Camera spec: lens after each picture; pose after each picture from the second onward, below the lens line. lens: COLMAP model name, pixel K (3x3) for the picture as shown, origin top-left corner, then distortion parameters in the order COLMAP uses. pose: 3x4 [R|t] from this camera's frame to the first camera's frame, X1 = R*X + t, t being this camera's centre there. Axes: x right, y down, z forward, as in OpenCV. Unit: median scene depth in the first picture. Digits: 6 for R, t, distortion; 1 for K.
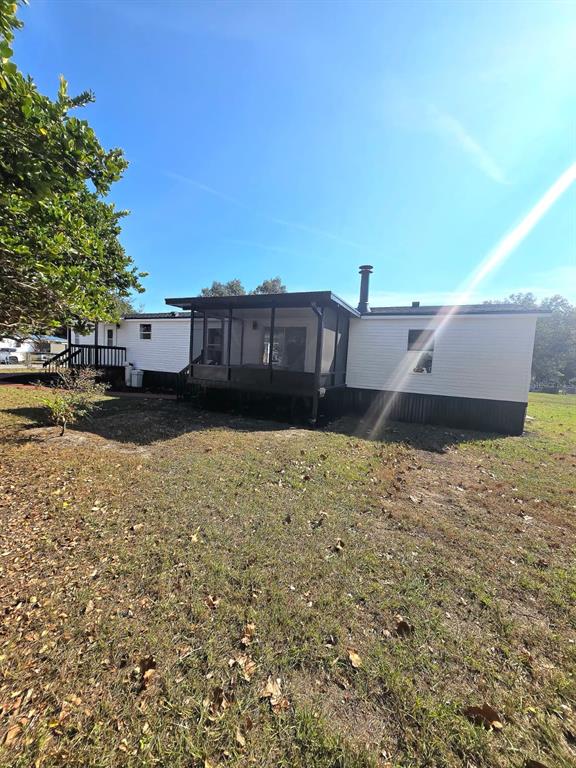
lens RADIAL K [[305.4, 0, 286.4], [0, 305.4, 382.8], [0, 0, 1]] dist [0.002805, -0.000022]
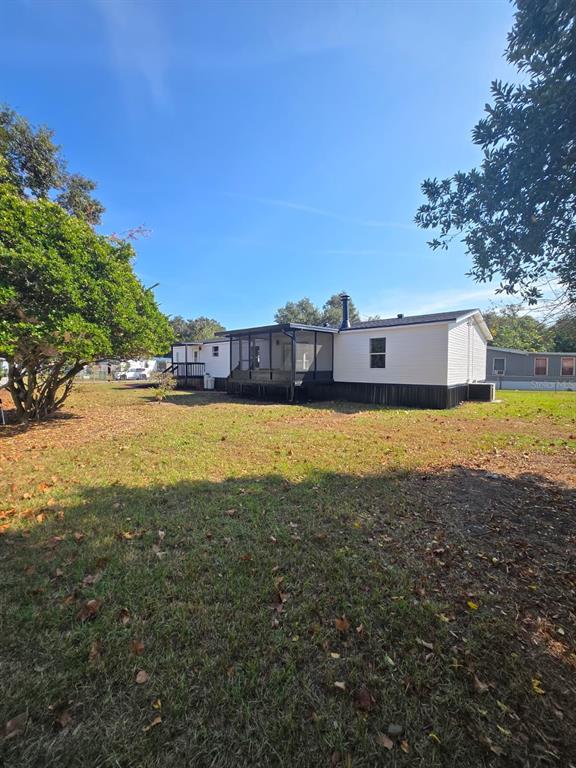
lens RADIAL K [[305.4, 0, 287.1], [0, 305.4, 380.8], [0, 0, 1]] dist [0.002805, -0.000022]
pose [[0.956596, -0.038467, -0.288867, 0.283576], [0.027220, 0.998710, -0.042855, 0.046082], [0.290143, 0.033132, 0.956410, -0.296628]]
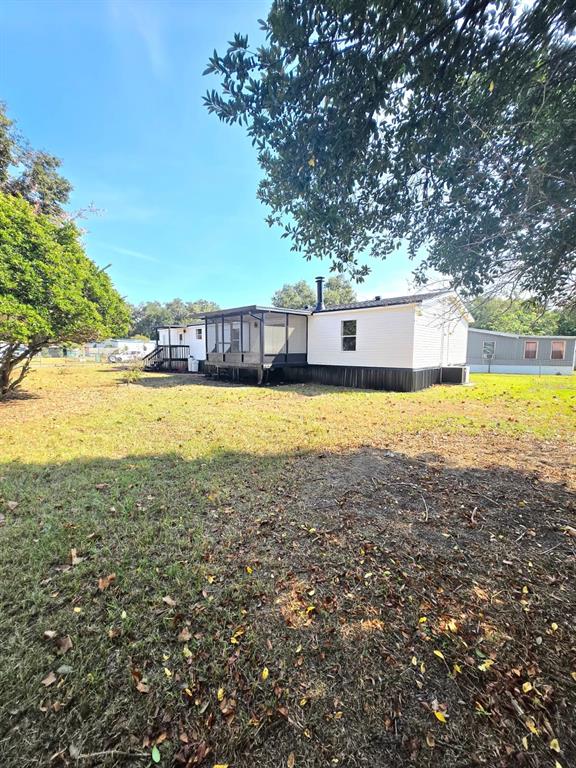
lens RADIAL K [[305.4, 0, 287.0], [0, 305.4, 381.9], [0, 0, 1]] dist [0.002805, -0.000022]
pose [[0.951629, -0.018642, -0.306683, 0.384153], [0.024024, 0.999616, 0.013783, 0.051999], [0.306308, -0.020484, 0.951712, -0.269001]]
